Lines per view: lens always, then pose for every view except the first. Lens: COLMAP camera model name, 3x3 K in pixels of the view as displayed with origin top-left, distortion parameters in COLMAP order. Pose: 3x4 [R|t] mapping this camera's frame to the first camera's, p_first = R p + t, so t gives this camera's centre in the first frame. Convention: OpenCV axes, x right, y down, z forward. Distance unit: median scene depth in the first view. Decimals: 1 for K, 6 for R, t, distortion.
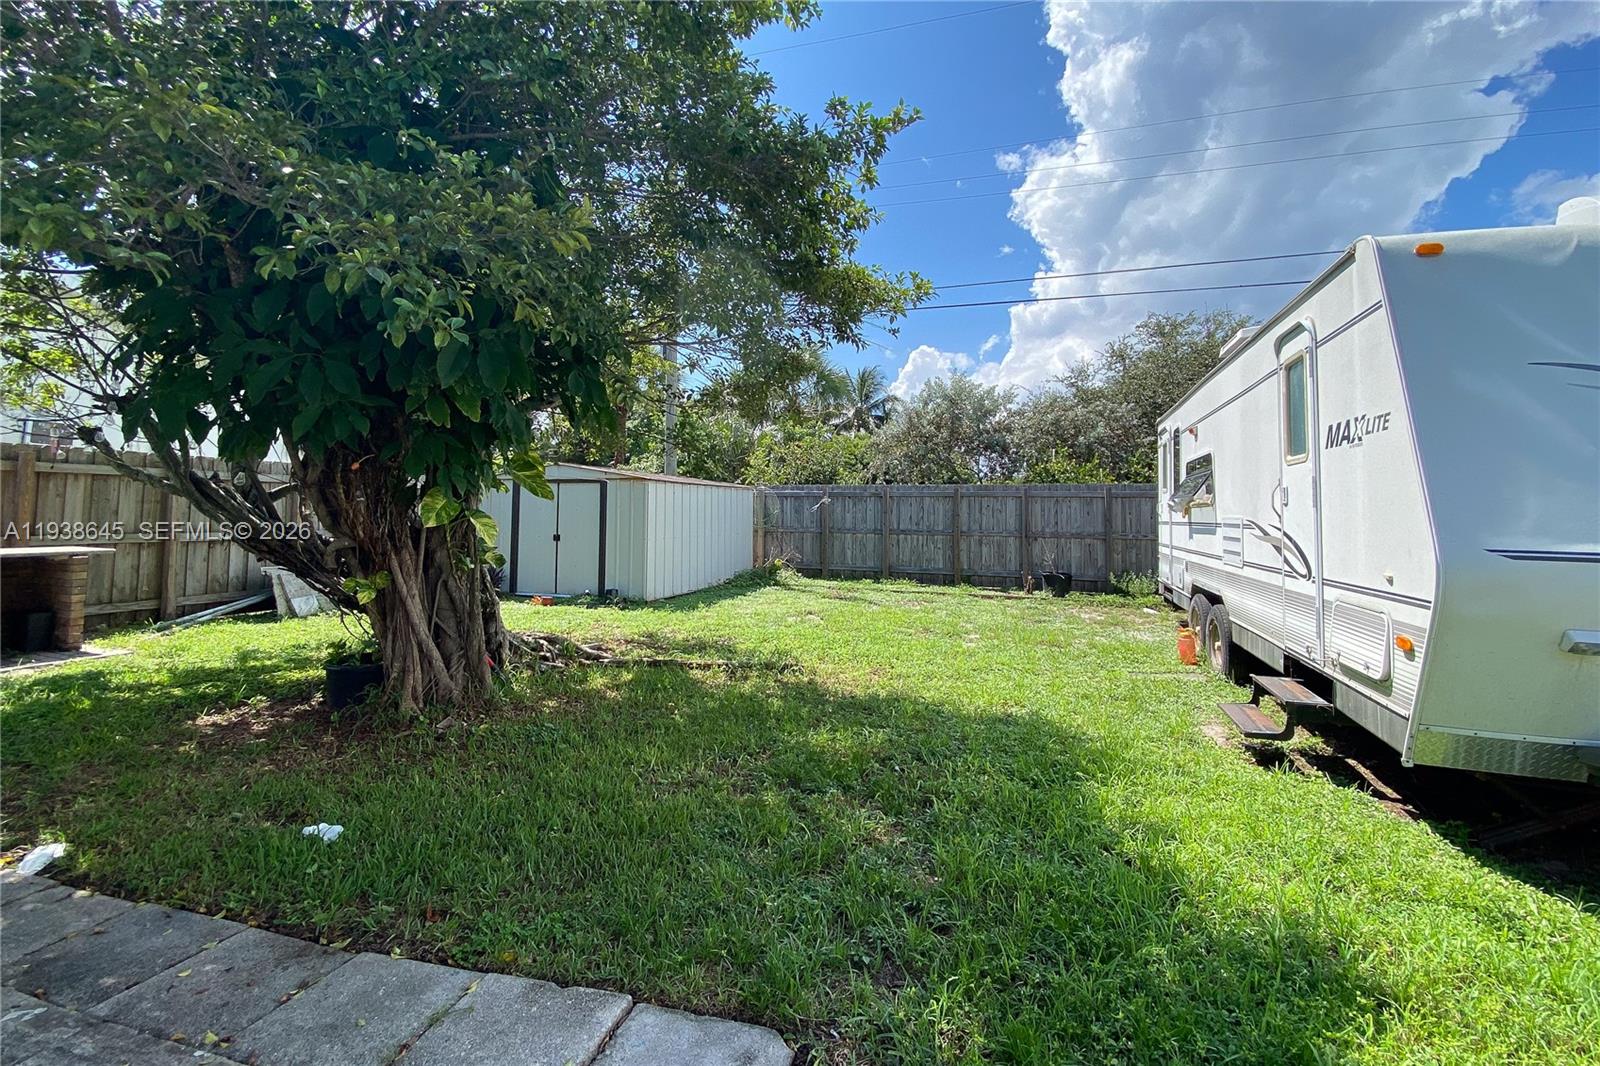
lens RADIAL K [[694.1, 0, 822.7], [0, 694.1, 494.0], [0, 0, 1]] dist [0.042780, -0.027299]
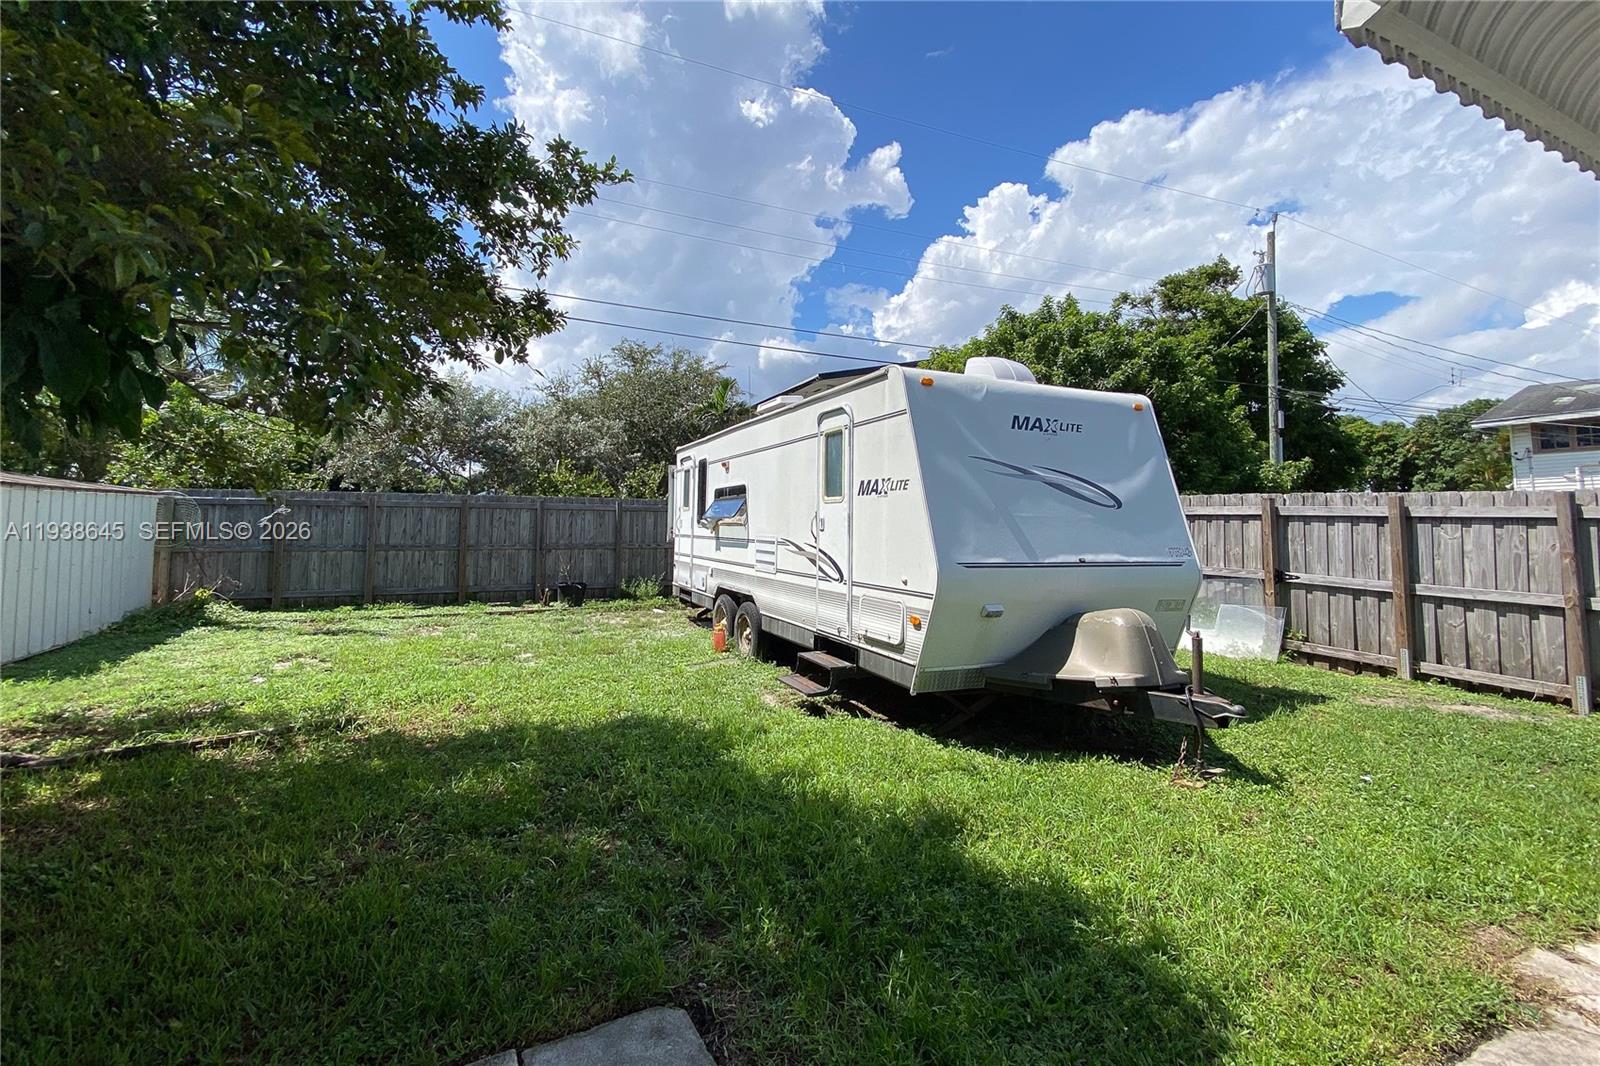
lens RADIAL K [[694.1, 0, 822.7], [0, 694.1, 494.0], [0, 0, 1]] dist [0.042780, -0.027299]
pose [[0.722832, 0.024103, 0.690604, -0.233055], [-0.021834, 0.999689, -0.012037, -0.030280], [-0.690679, -0.006378, 0.723133, -0.014078]]
